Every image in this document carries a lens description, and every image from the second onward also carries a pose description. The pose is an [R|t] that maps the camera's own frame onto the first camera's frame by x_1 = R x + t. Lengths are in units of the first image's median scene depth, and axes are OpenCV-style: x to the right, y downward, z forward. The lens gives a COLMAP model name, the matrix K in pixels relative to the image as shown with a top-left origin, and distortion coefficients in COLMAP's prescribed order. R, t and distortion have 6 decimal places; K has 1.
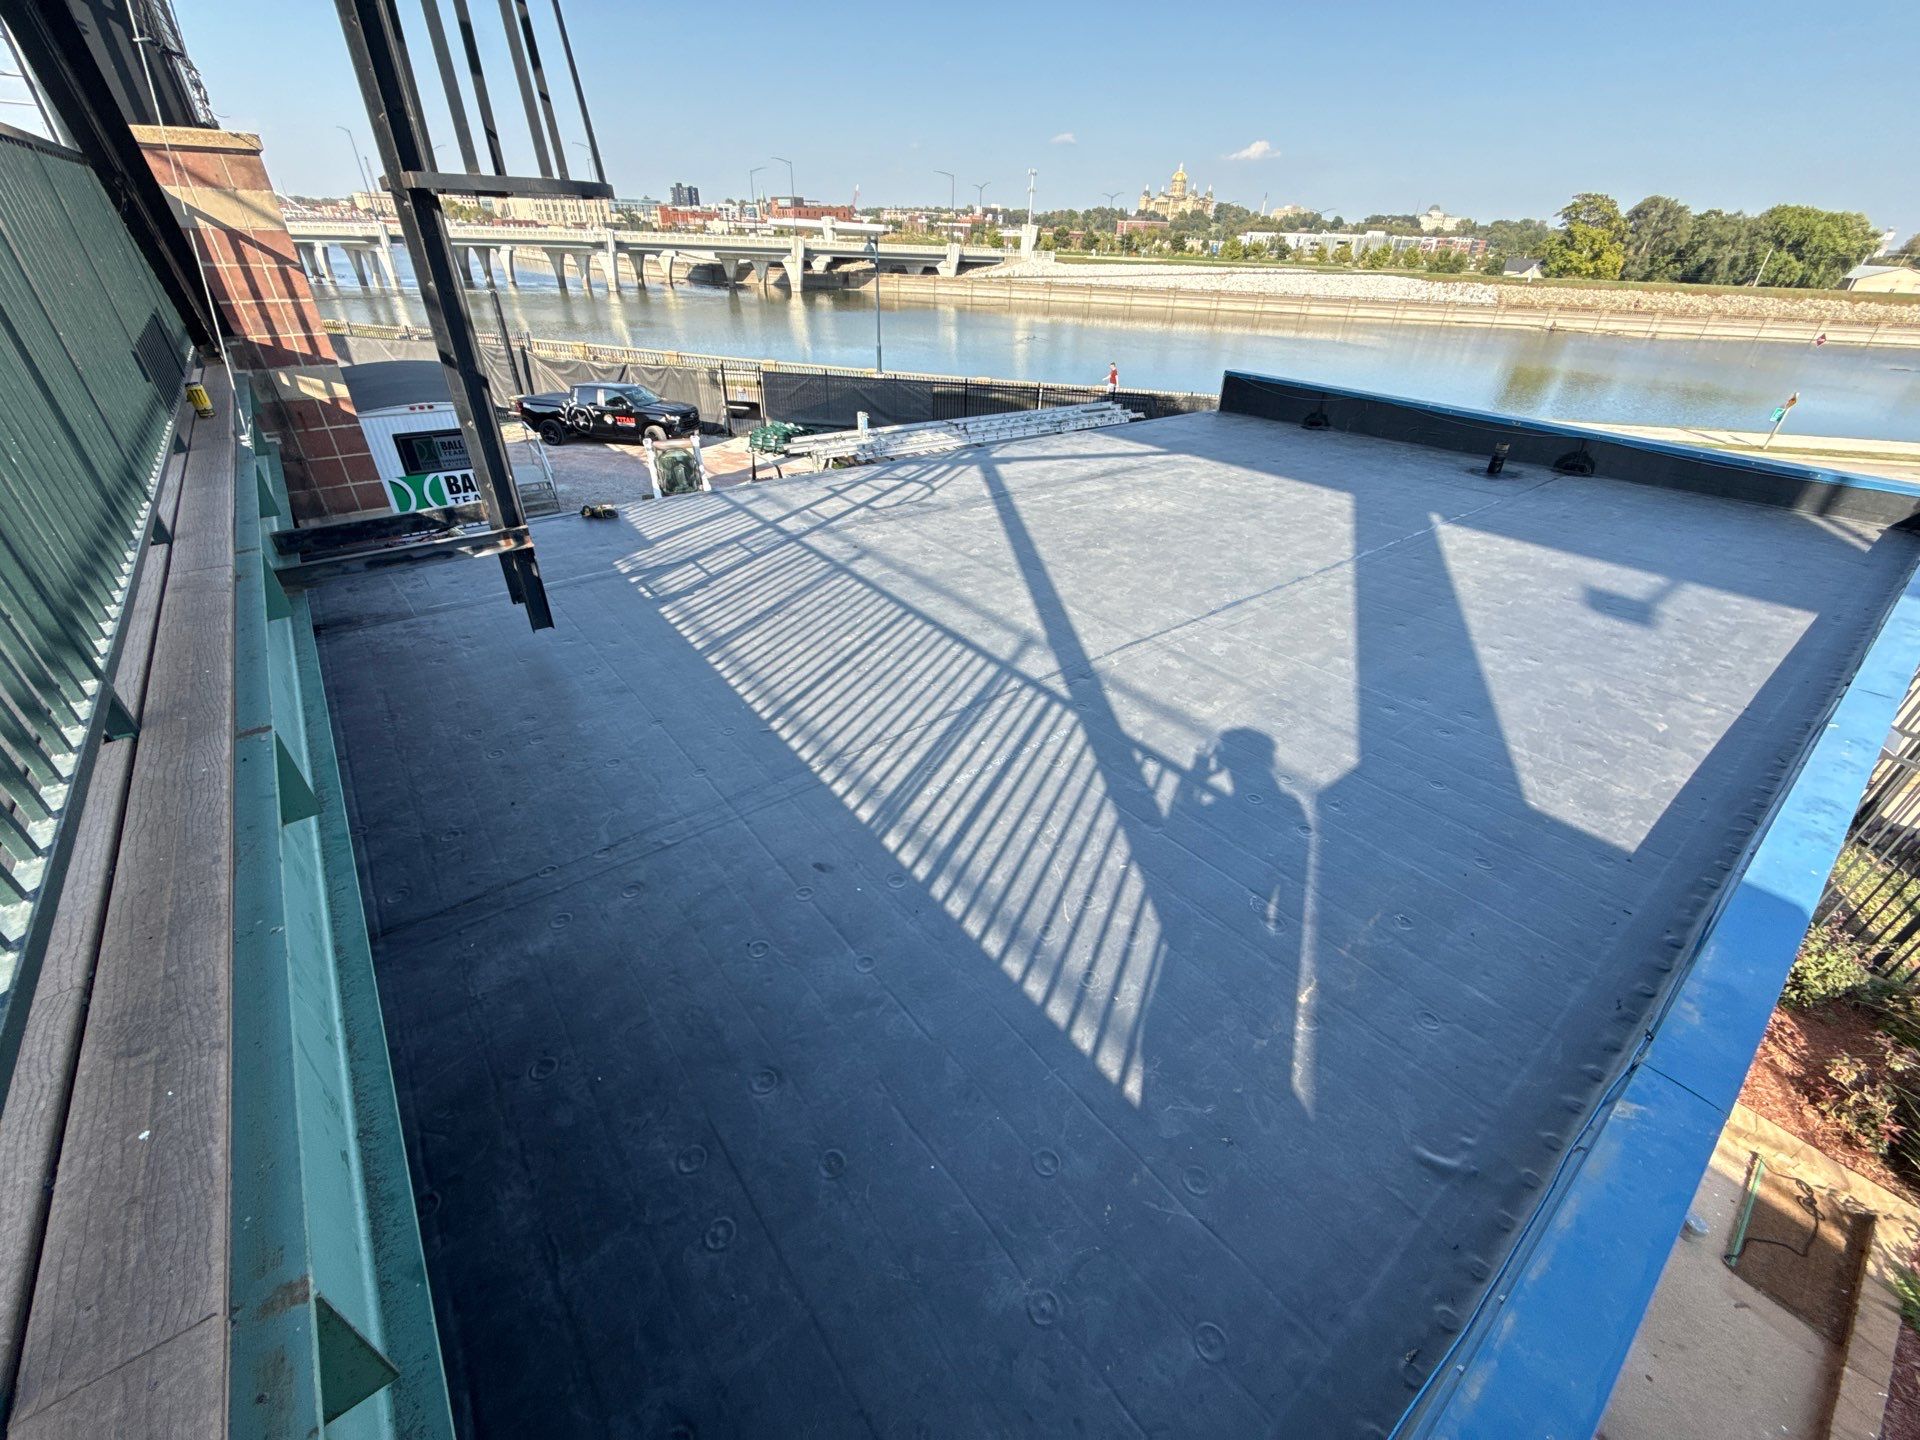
lens RADIAL K [[750.4, 0, 954.6], [0, 750.4, 712.3], [0, 0, 1]] dist [-0.000312, -0.000291]
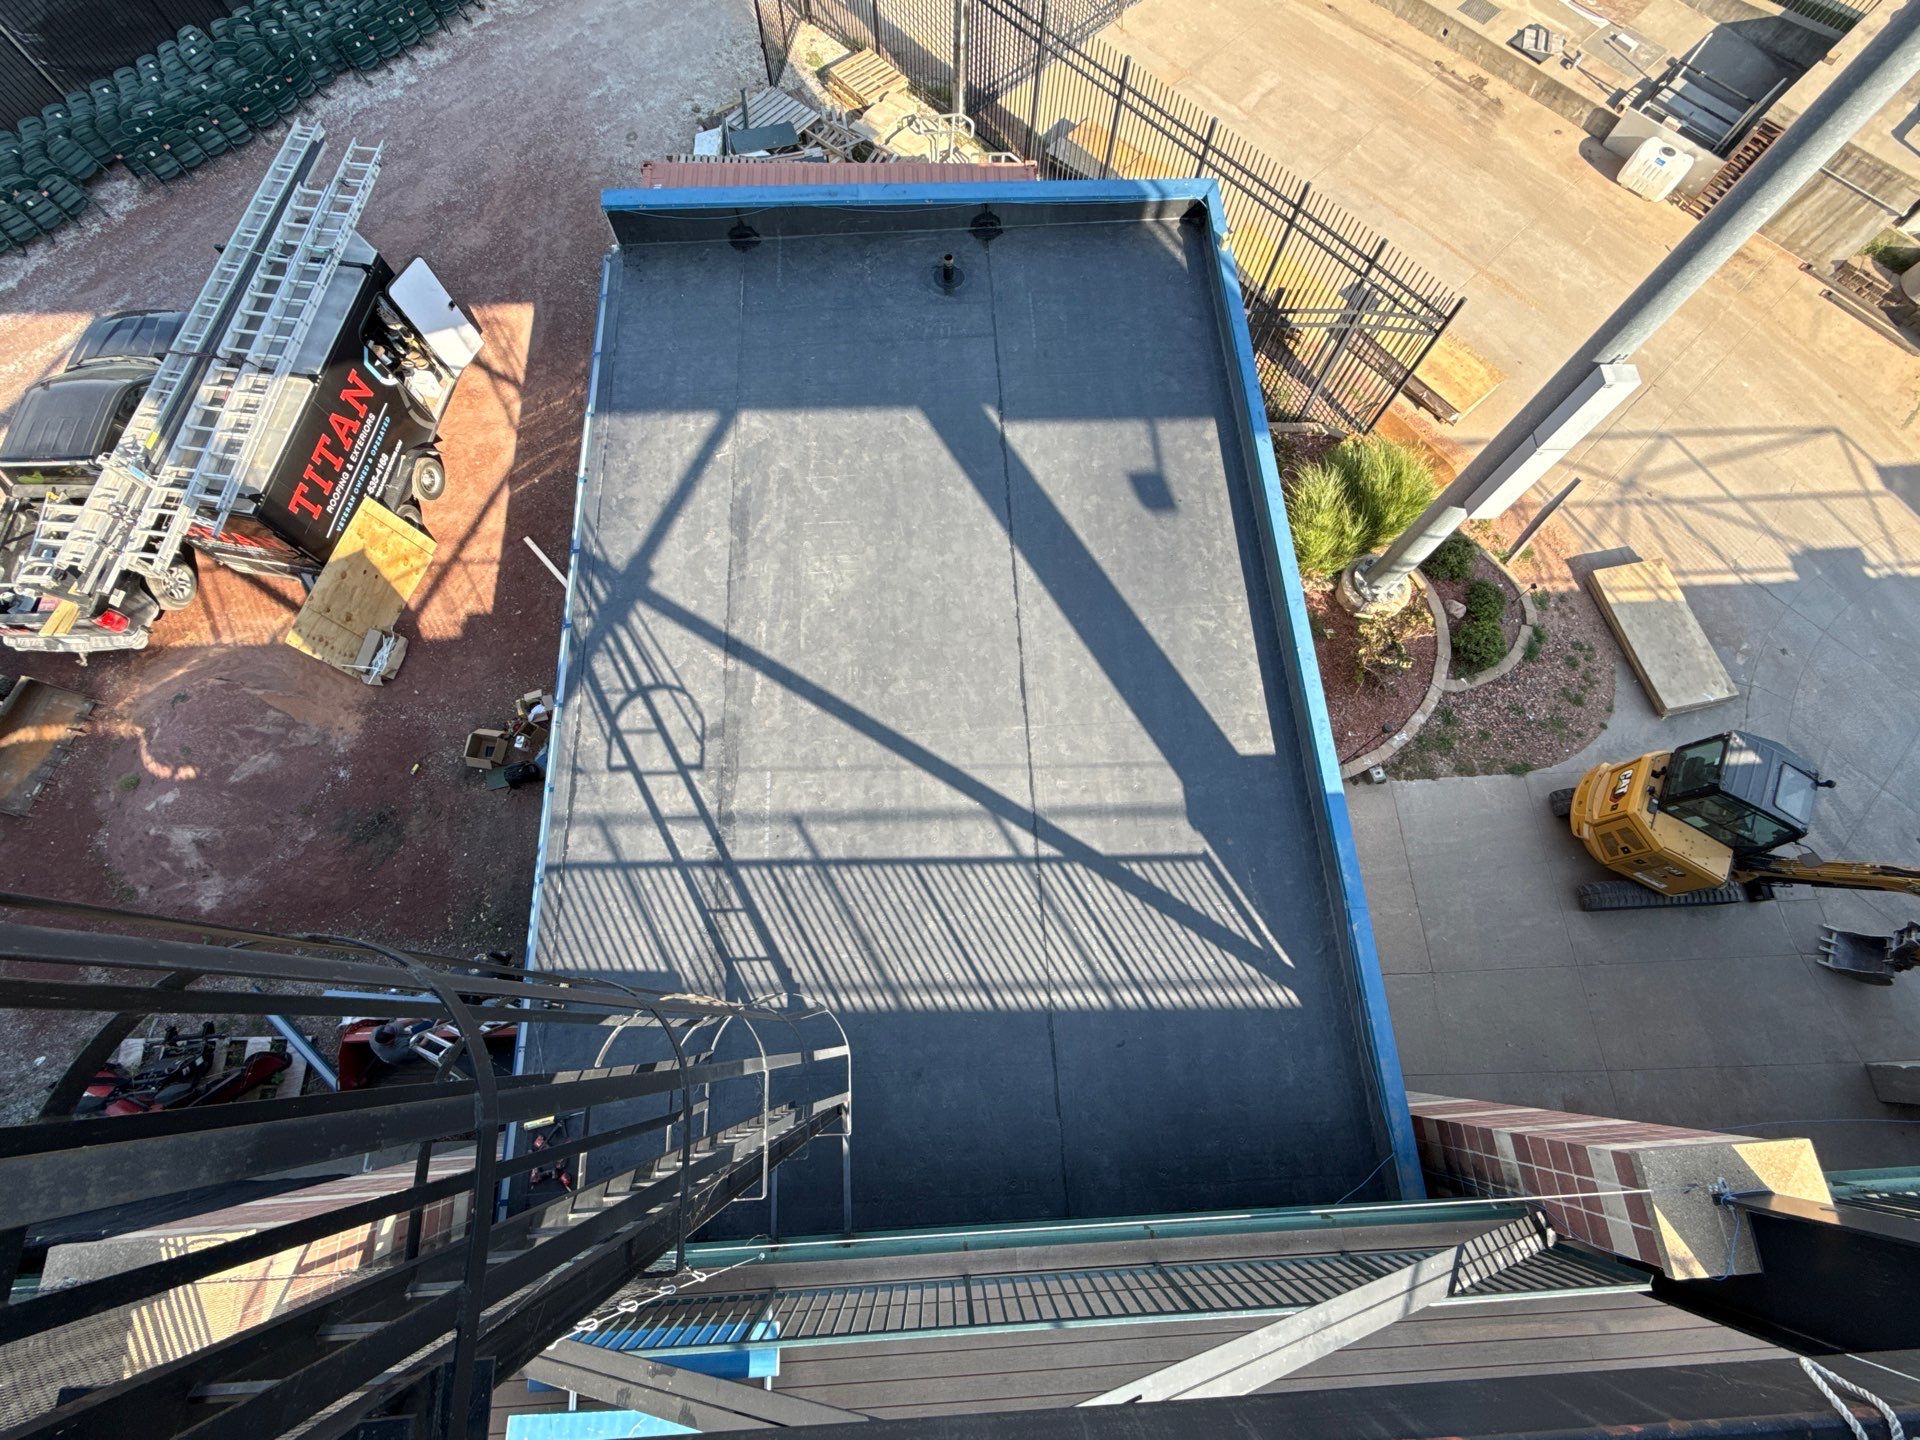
lens RADIAL K [[849.6, 0, 953.9], [0, 849.6, 724.1], [0, 0, 1]] dist [0.001787, -0.000265]
pose [[0.575134, -0.778875, 0.250147, -0.080253], [0.439915, 0.552272, 0.708146, -0.526253], [-0.689707, -0.297236, 0.660269, -0.027974]]
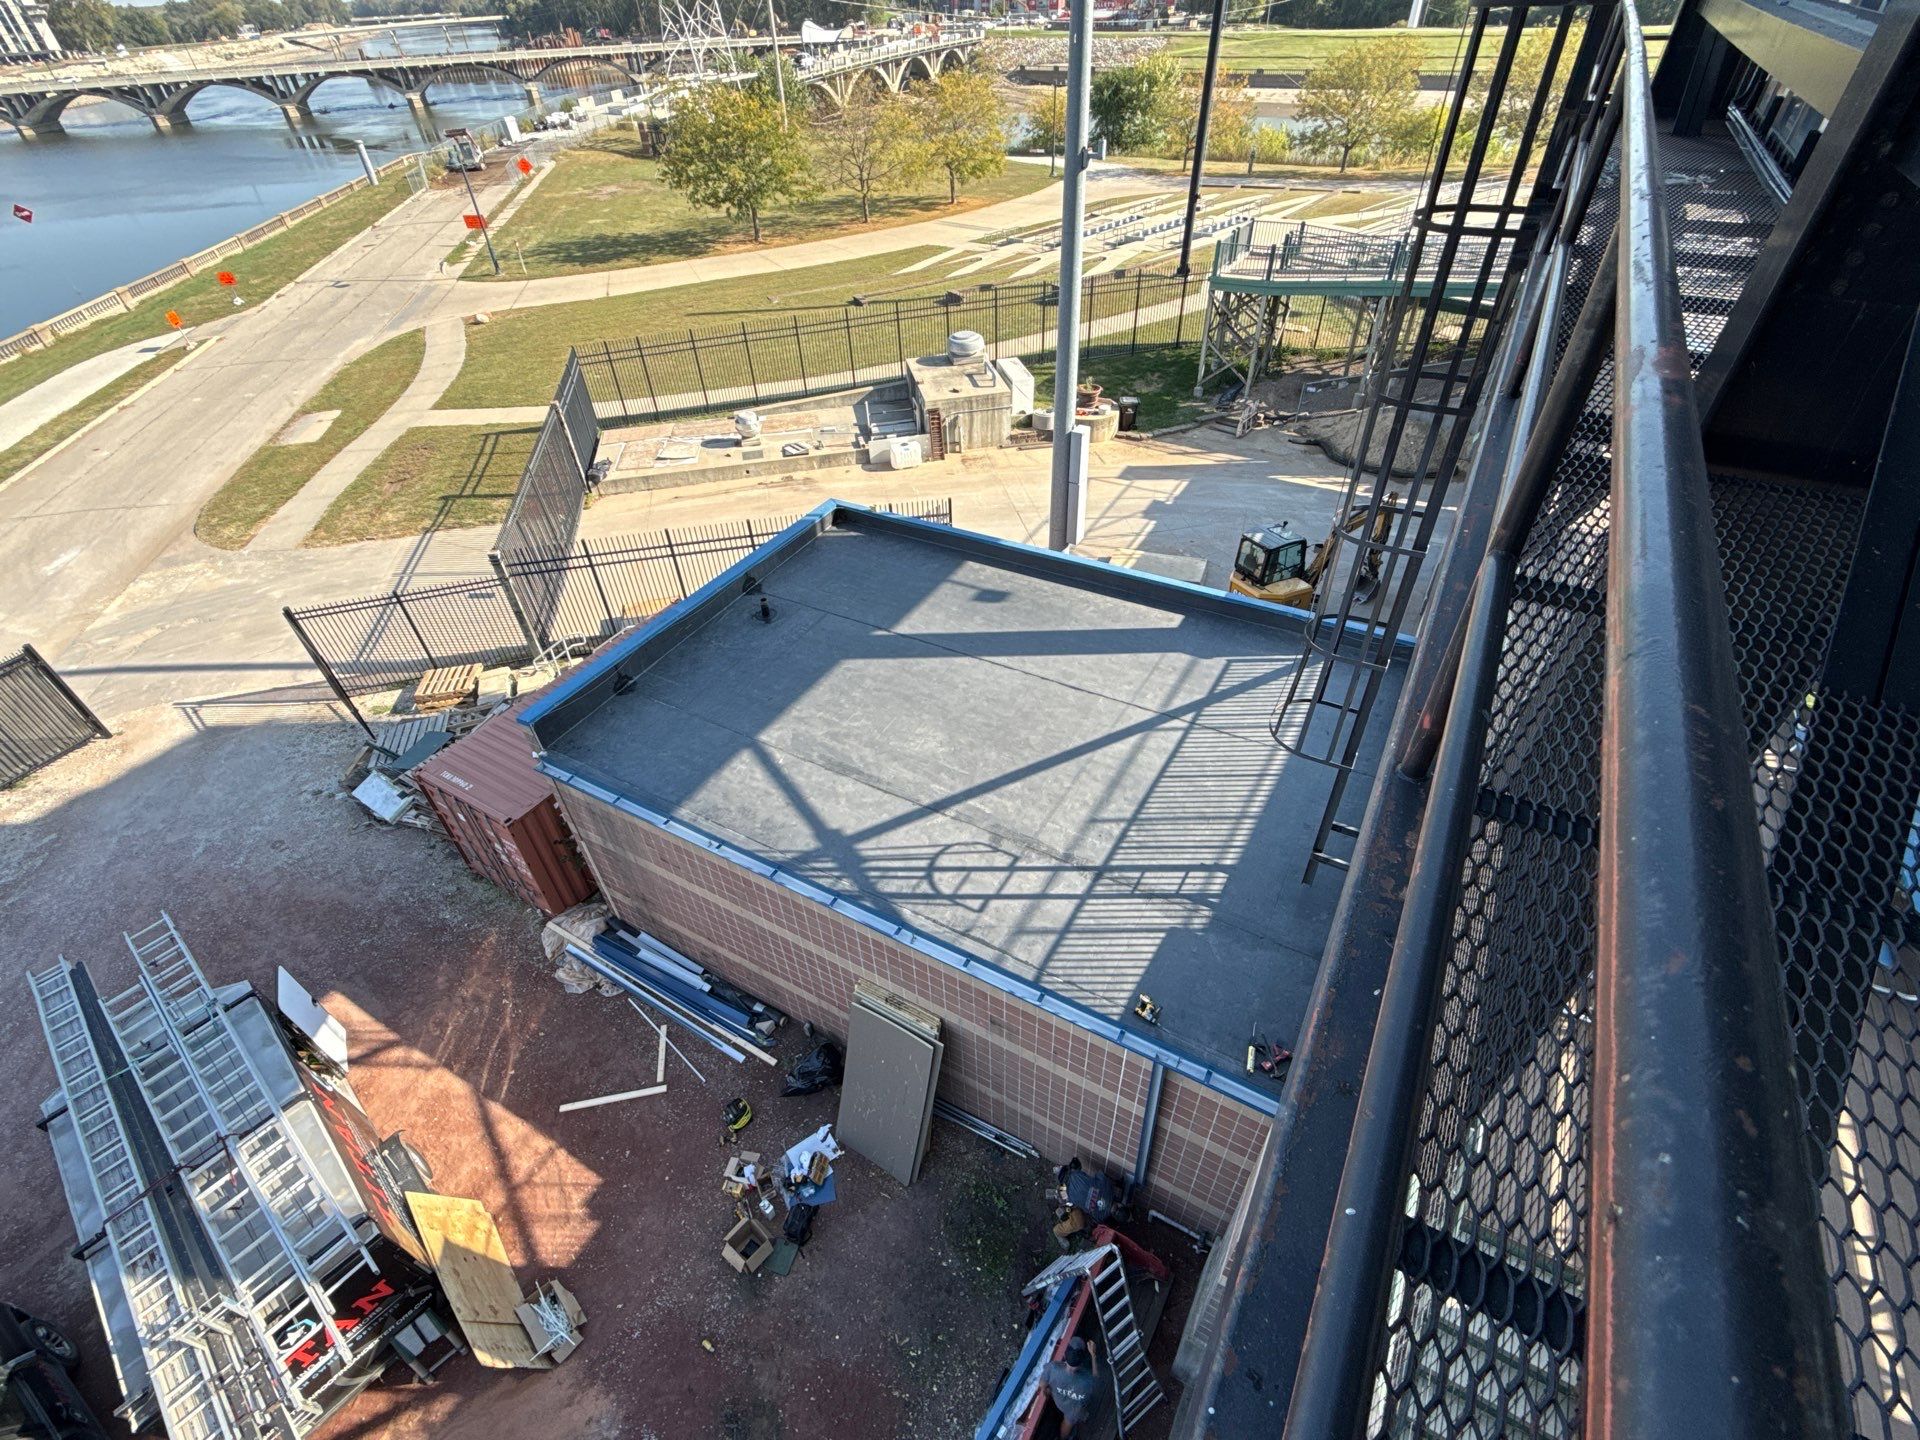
lens RADIAL K [[849.6, 0, 953.9], [0, 849.6, 724.1], [0, 0, 1]] dist [0.001787, -0.000265]
pose [[-0.375075, -0.620291, 0.688881, -0.495295], [0.524218, 0.470968, 0.709496, -0.782387], [-0.764535, 0.627239, 0.148520, 0.366947]]
